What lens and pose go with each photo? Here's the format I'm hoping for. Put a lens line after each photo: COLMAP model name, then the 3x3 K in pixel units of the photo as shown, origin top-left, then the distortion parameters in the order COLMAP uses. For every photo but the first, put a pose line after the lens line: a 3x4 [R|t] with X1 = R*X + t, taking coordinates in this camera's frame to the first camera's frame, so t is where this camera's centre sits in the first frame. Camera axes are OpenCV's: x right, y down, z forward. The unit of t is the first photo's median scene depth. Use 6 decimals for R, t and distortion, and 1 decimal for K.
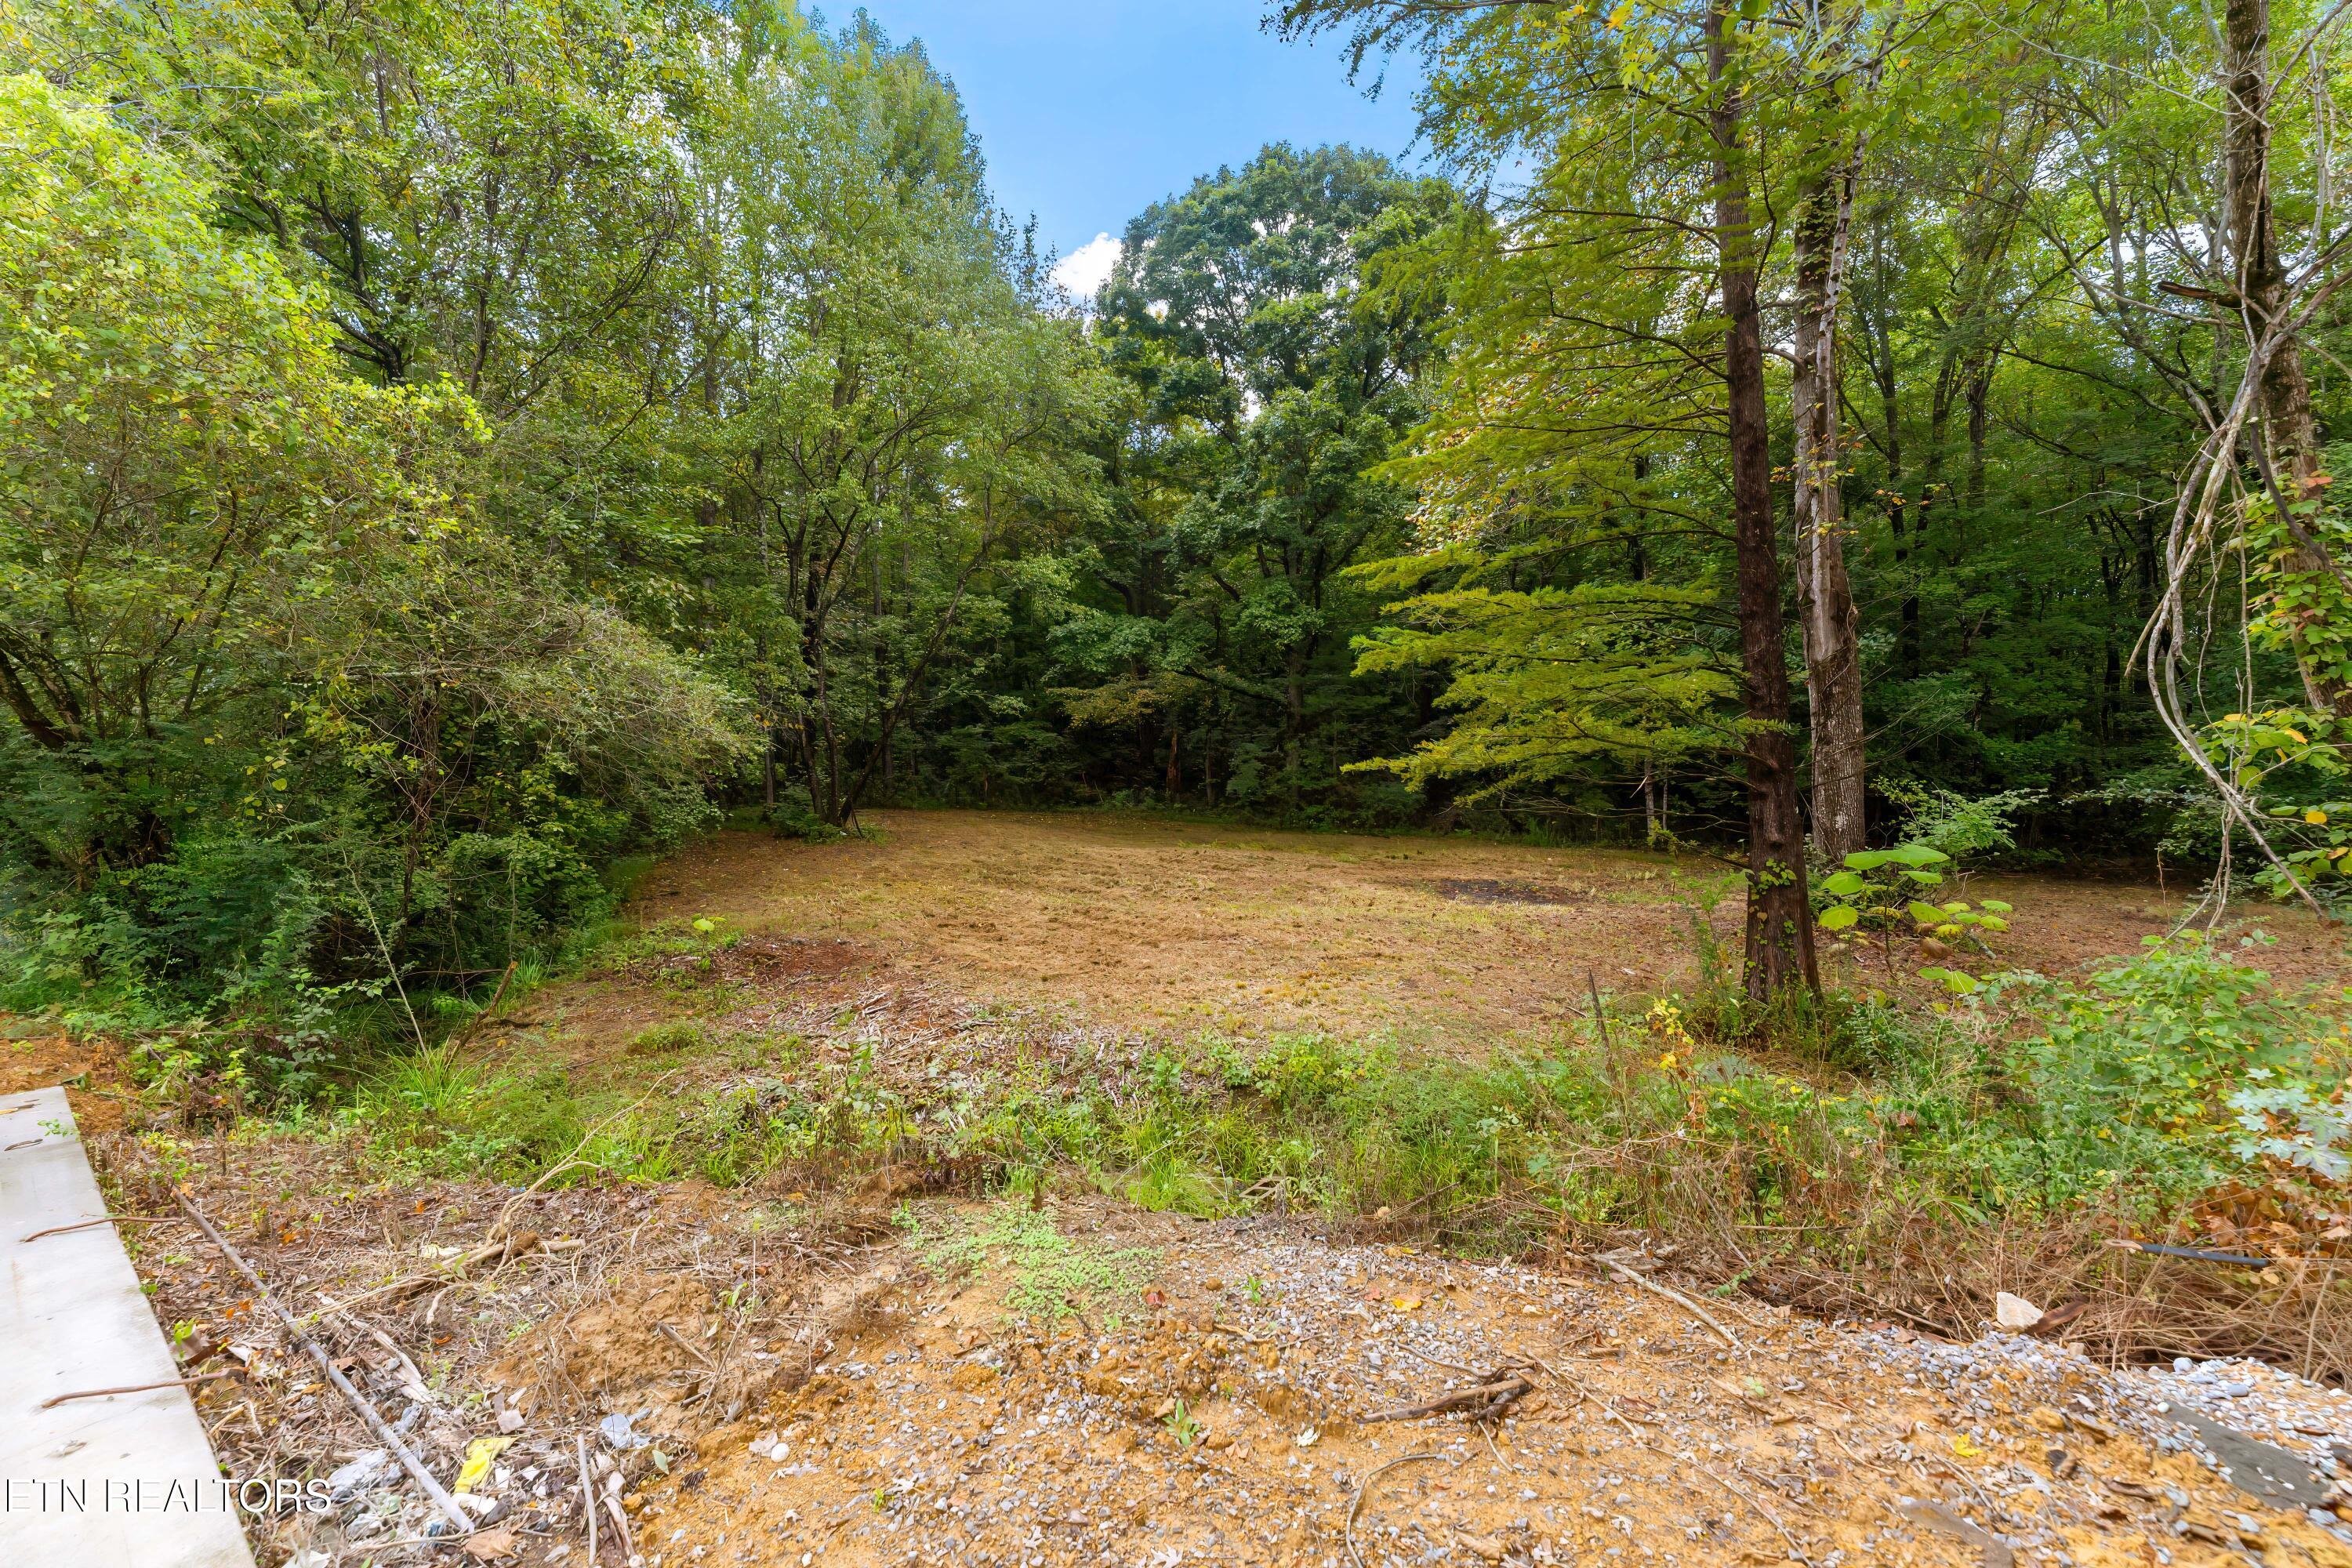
lens RADIAL K [[946.9, 0, 1173.7], [0, 946.9, 788.8], [0, 0, 1]] dist [-0.003544, -0.000323]
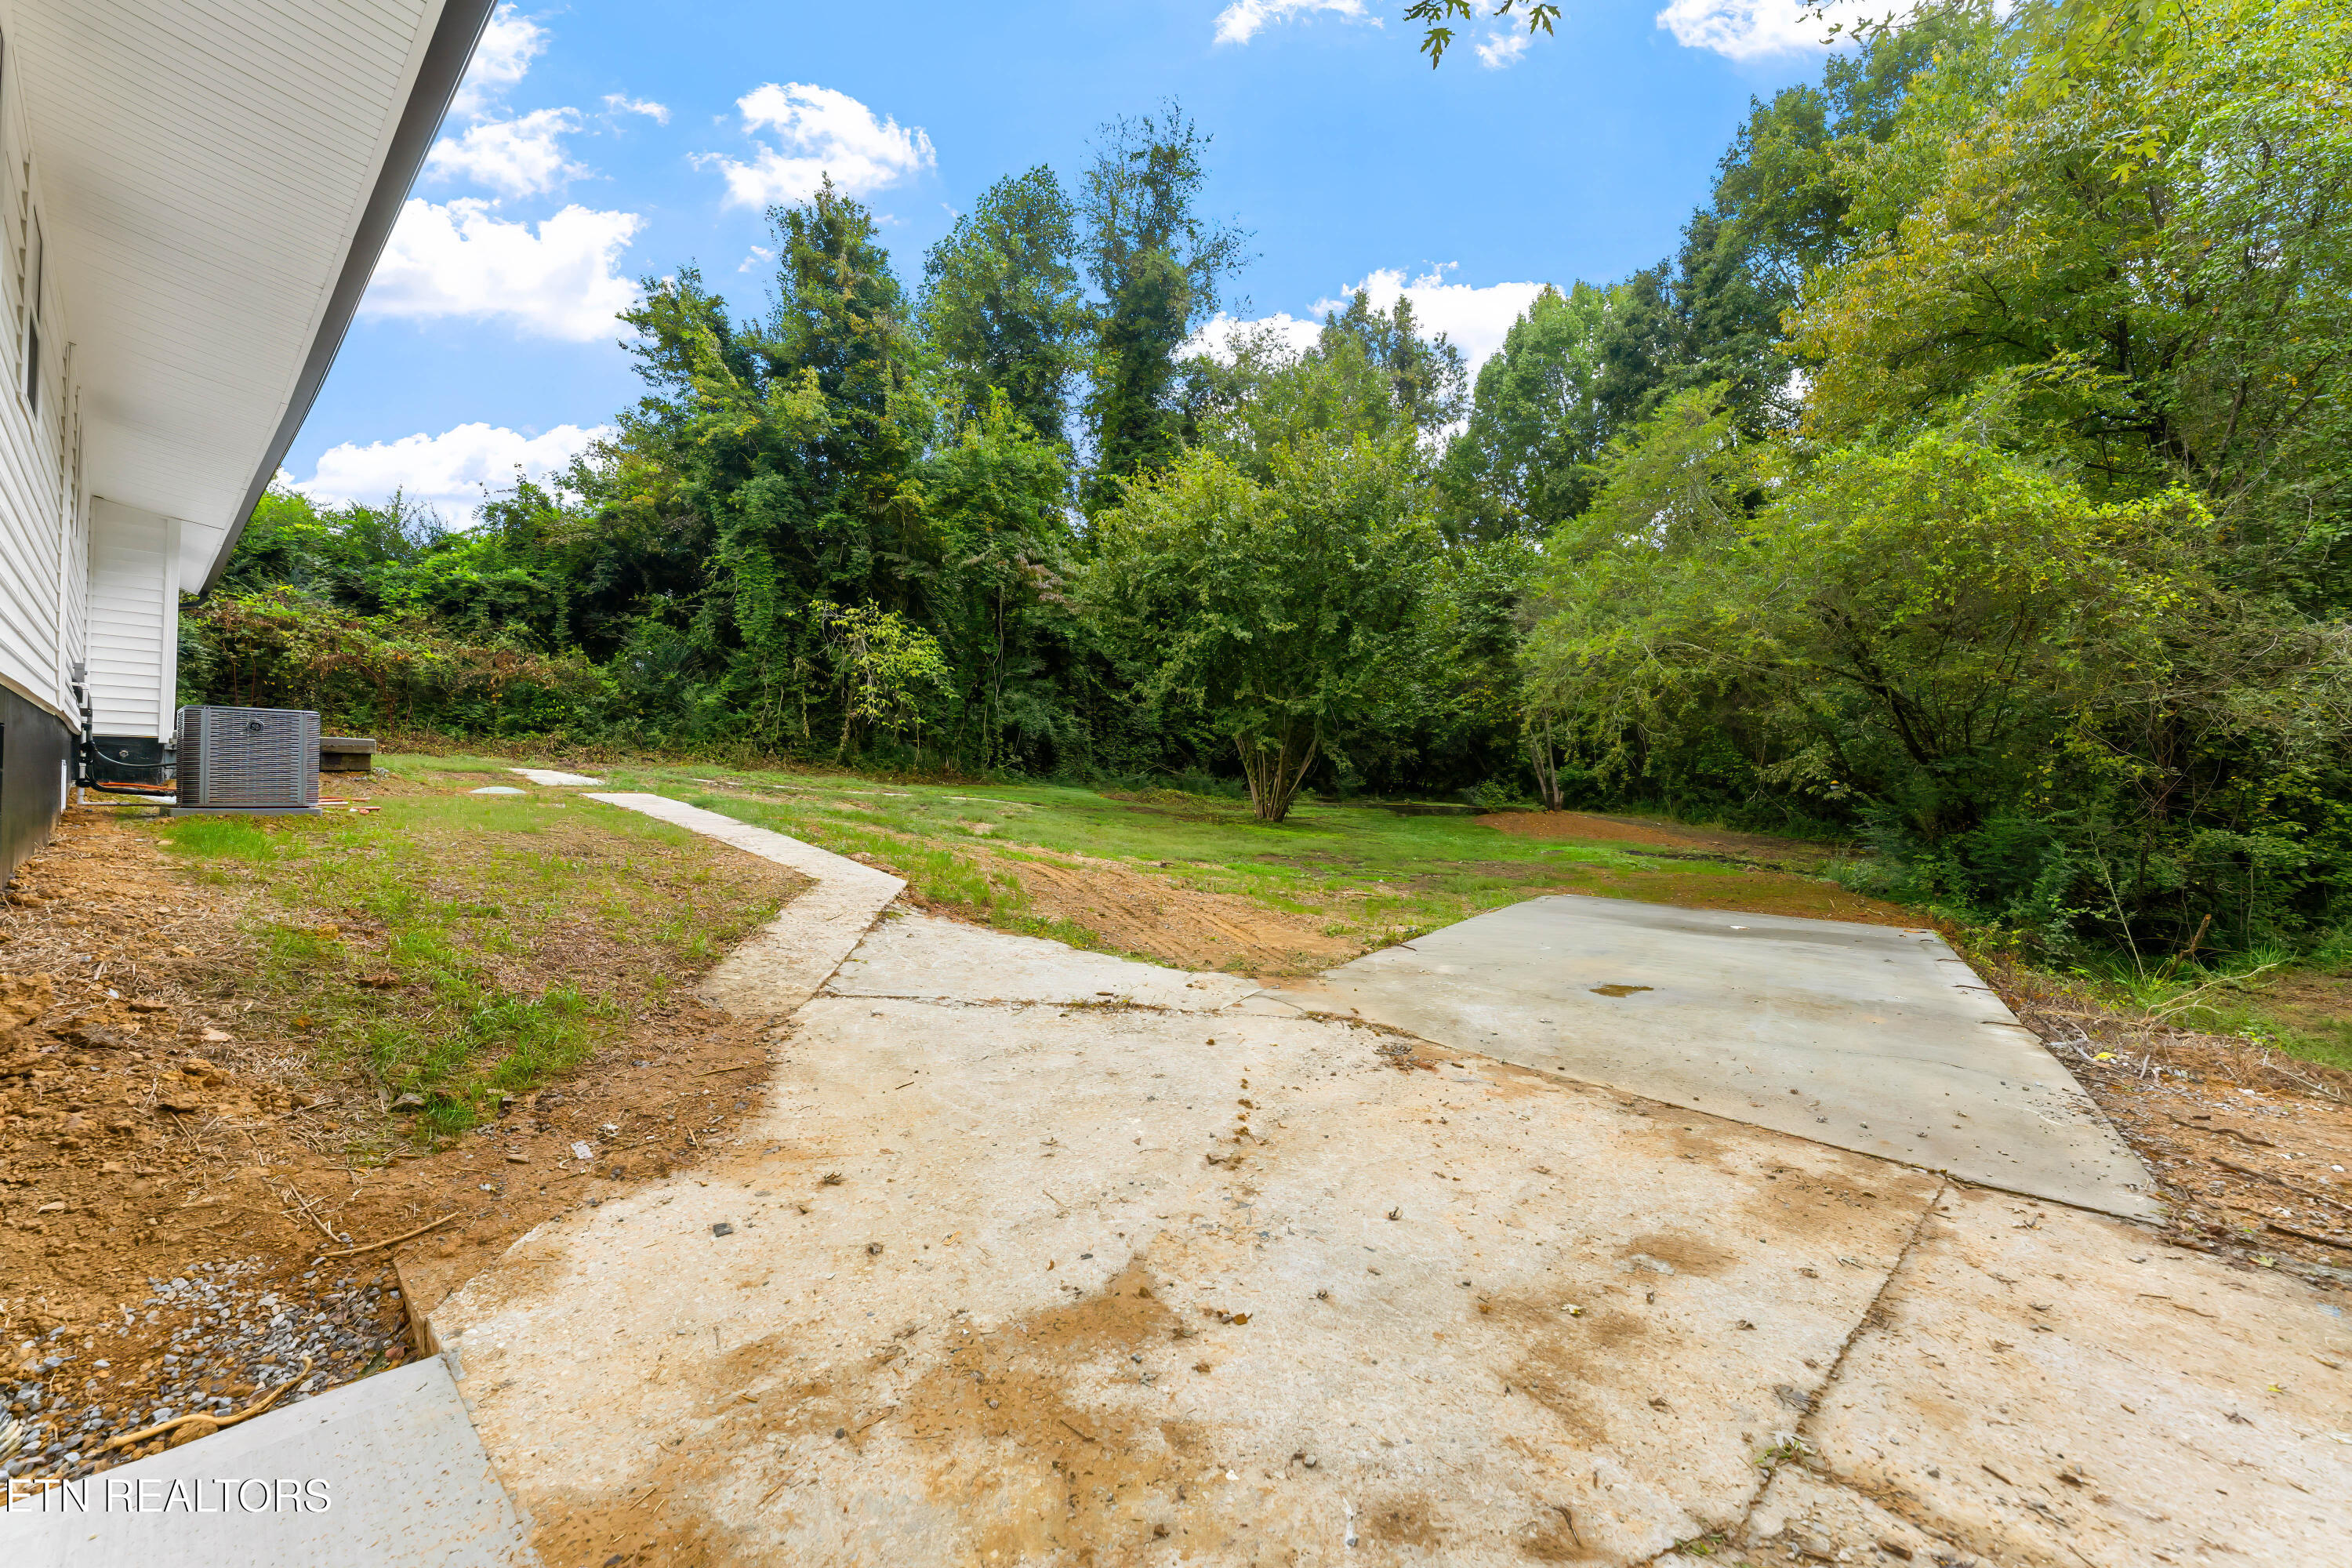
lens RADIAL K [[946.9, 0, 1173.5], [0, 946.9, 779.4], [0, 0, 1]] dist [-0.003544, -0.000323]
pose [[0.057161, 0.007871, -0.998334, 0.493198], [-0.017529, 0.999823, 0.006879, 0.001479], [0.998211, 0.017106, 0.057288, -0.495858]]
